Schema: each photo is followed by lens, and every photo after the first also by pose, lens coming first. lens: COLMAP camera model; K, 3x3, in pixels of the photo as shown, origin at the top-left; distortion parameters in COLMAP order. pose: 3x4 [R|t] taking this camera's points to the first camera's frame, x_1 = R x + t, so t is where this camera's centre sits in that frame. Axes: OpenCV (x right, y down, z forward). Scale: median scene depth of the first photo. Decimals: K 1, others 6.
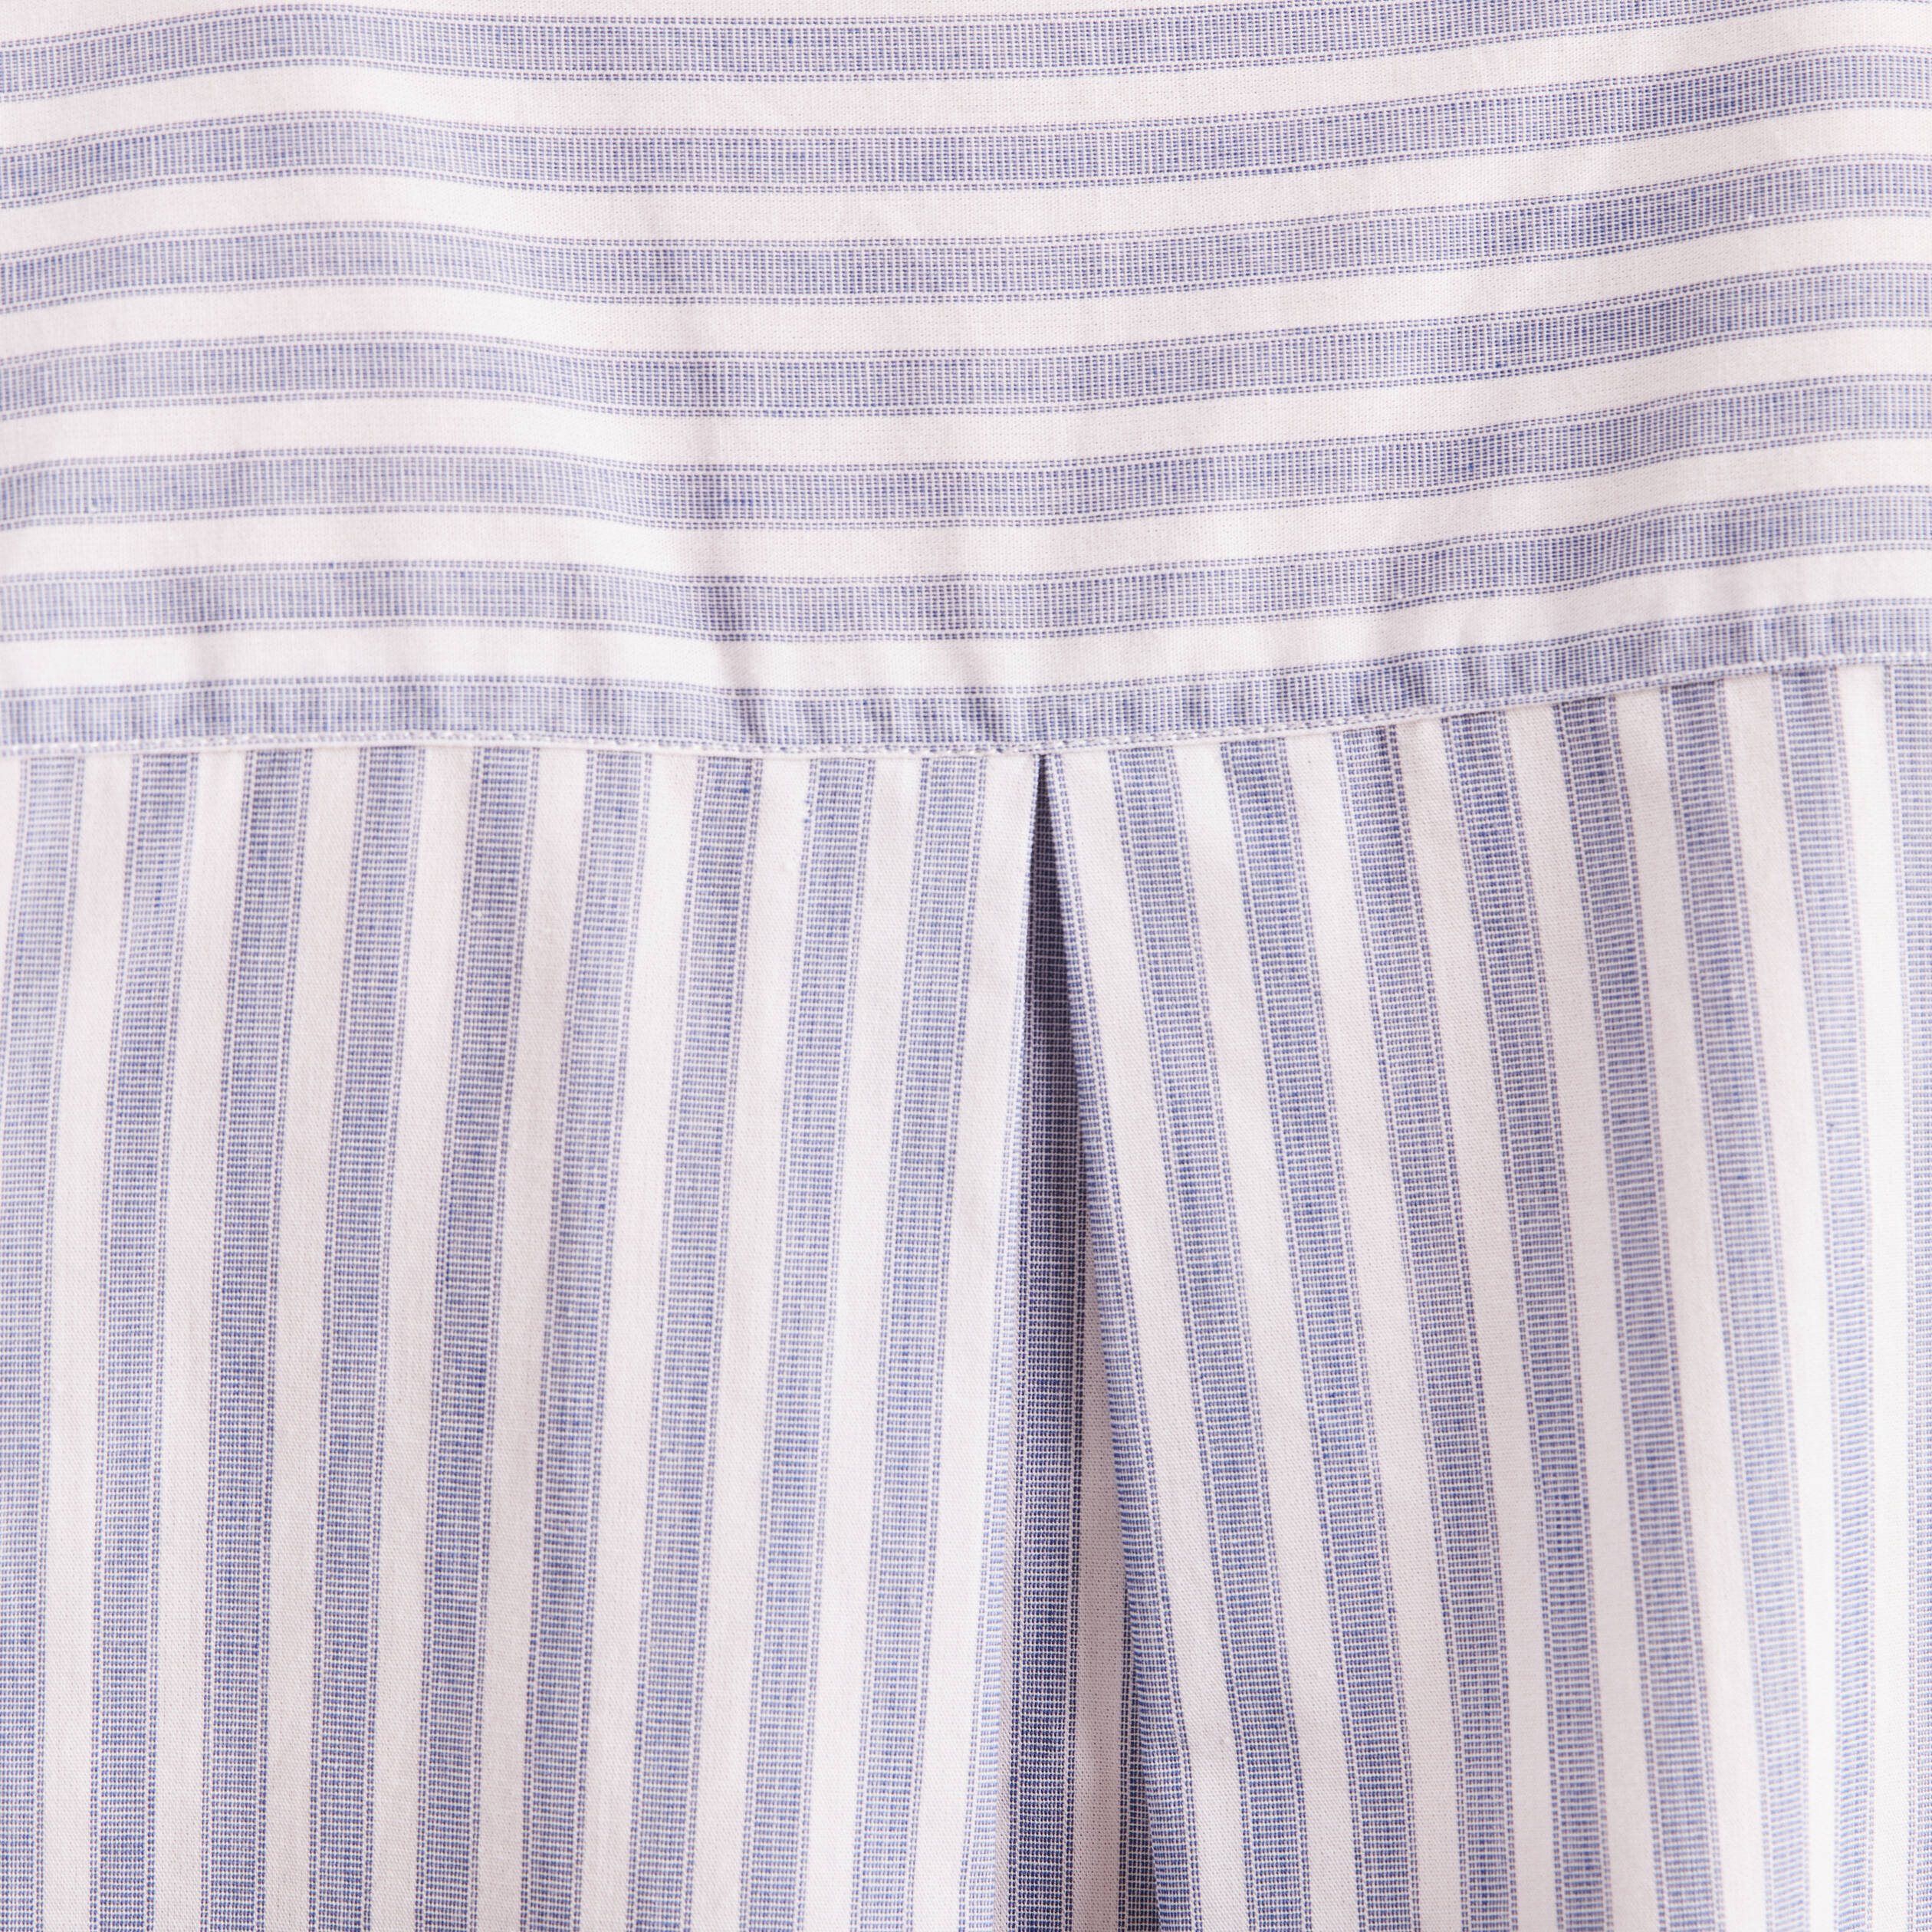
lens RADIAL K [[5572.4, 0, 965.4], [0, 5572.4, 967.8], [0, 0, 1]] dist [-0.180959, 0.000000]
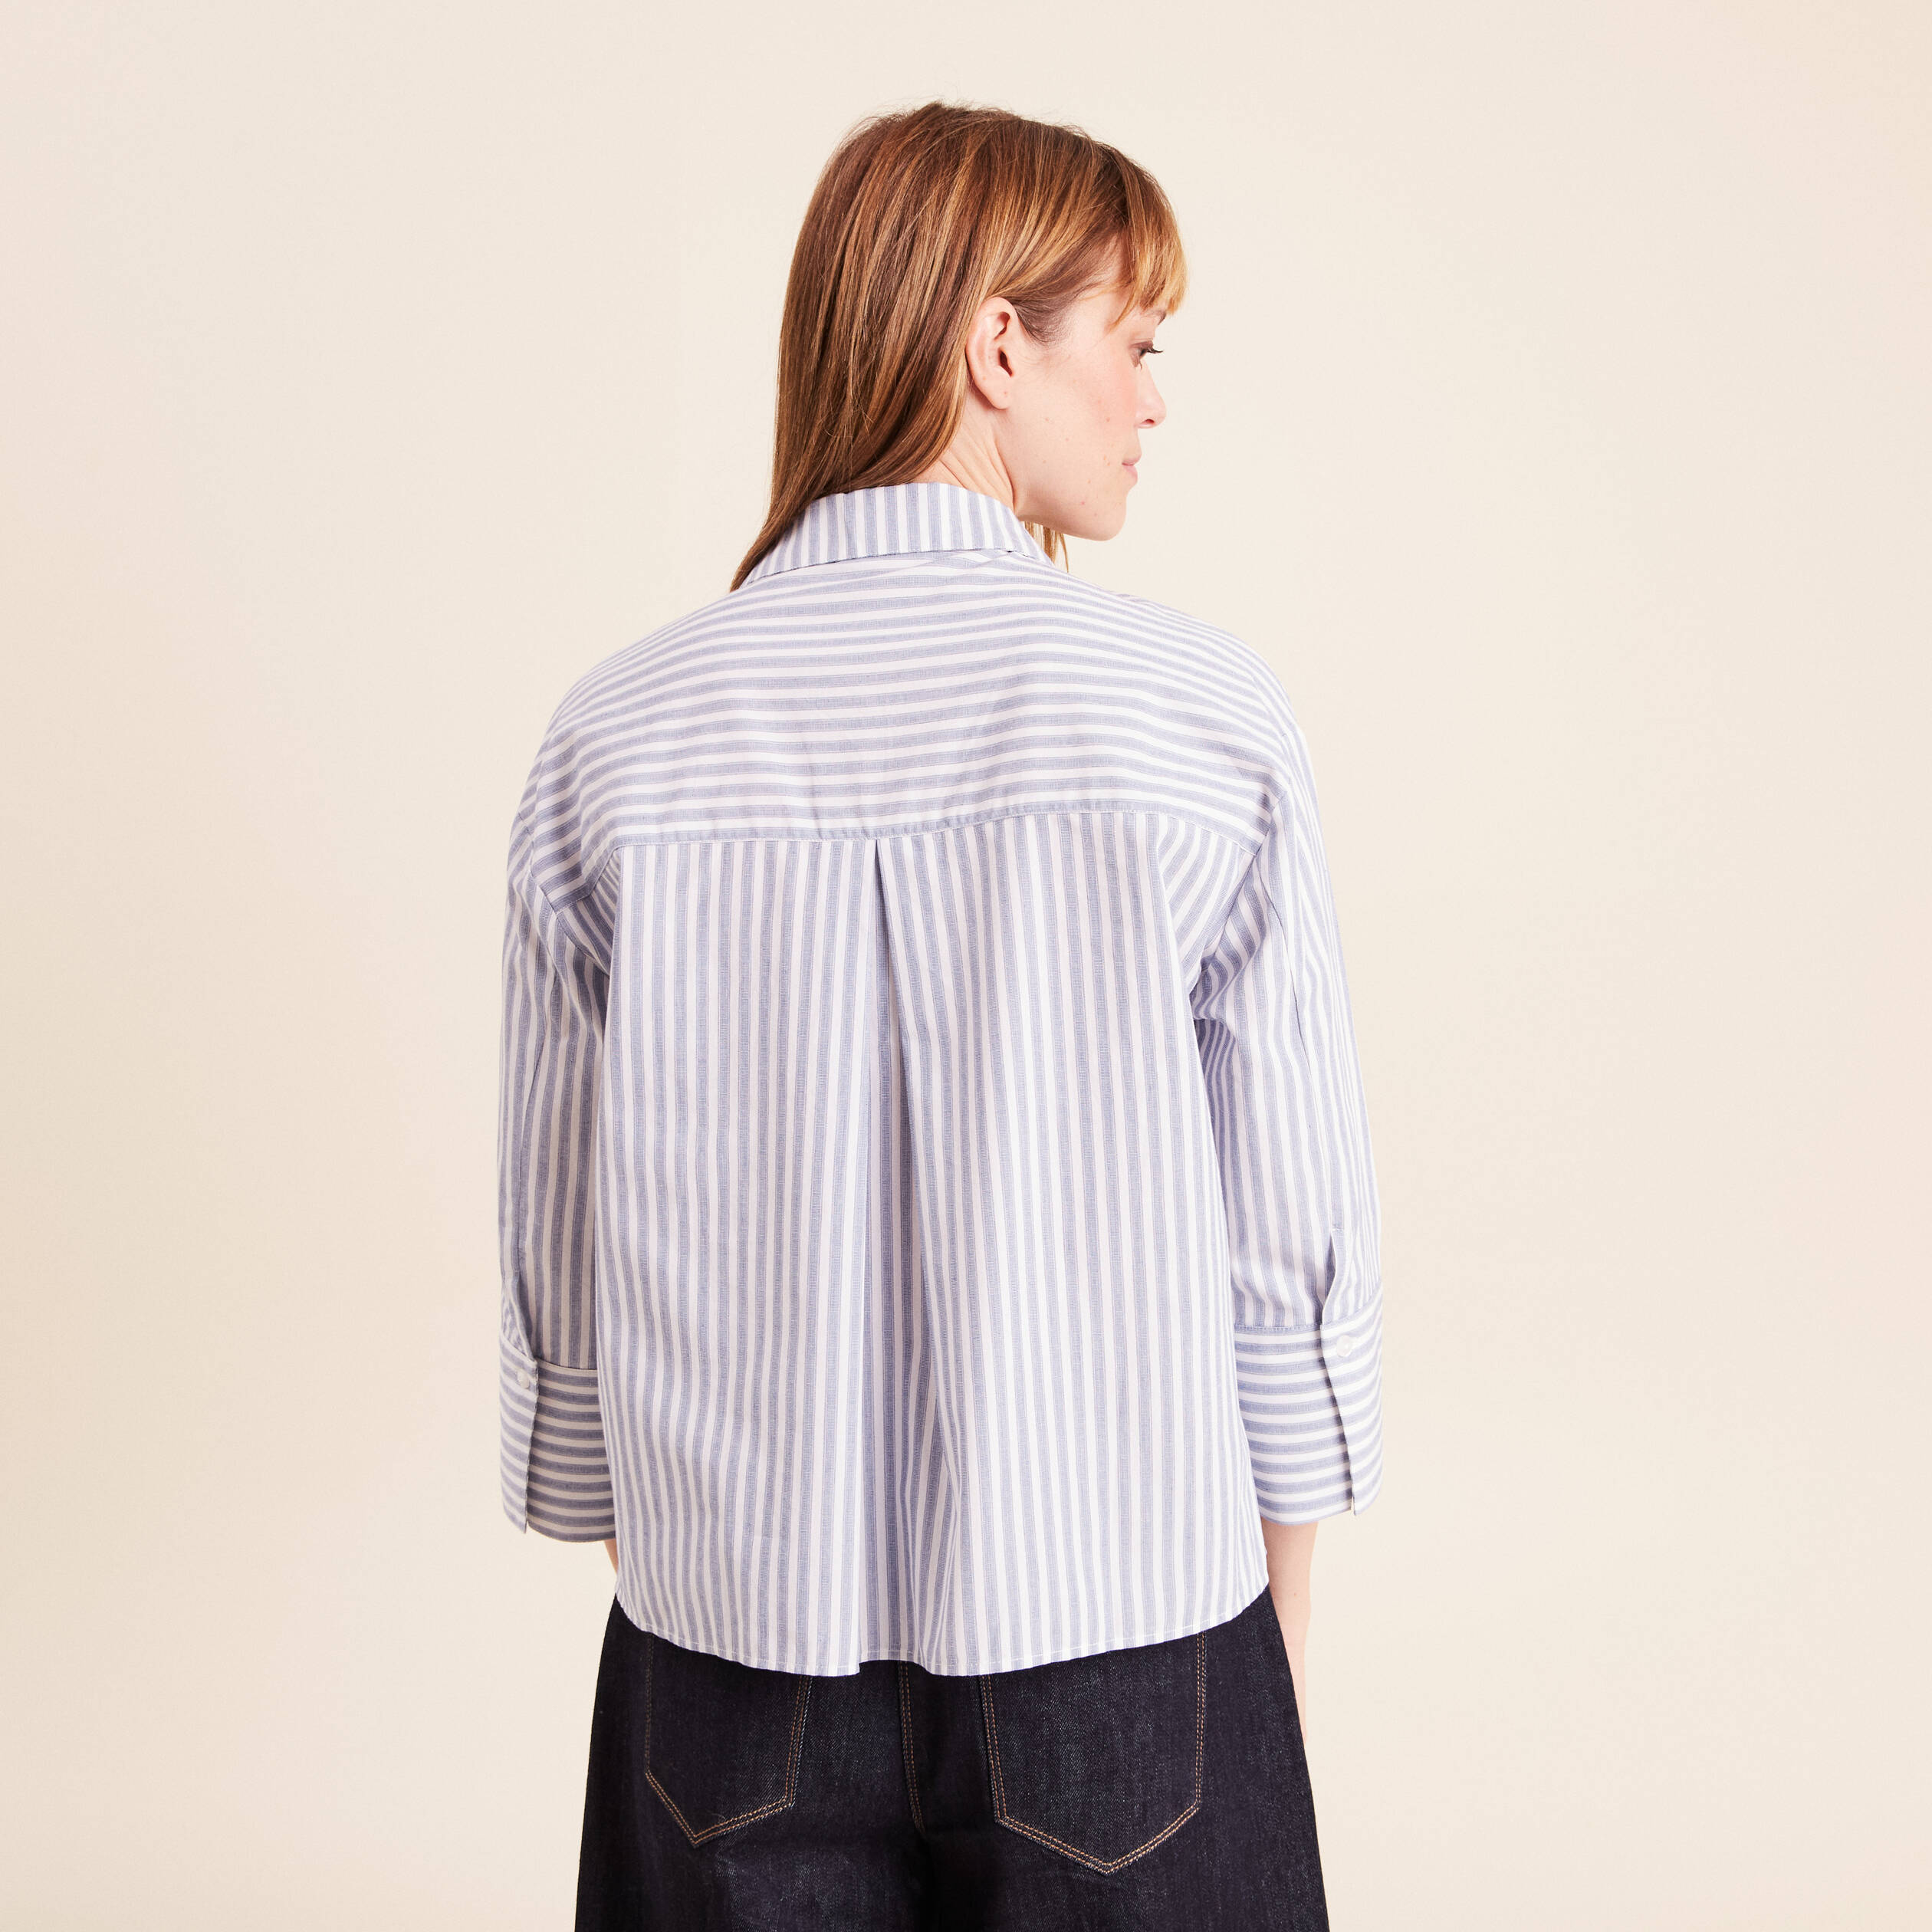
lens RADIAL K [[2883.1, 0, 966.1], [0, 2883.1, 964.7], [0, 0, 1]] dist [-0.044455, 0.000000]
pose [[0.979852, -0.024862, -0.198172, 0.612197], [0.012059, 0.997776, -0.065550, 0.248783], [0.199361, 0.061840, 0.977973, -1.545987]]
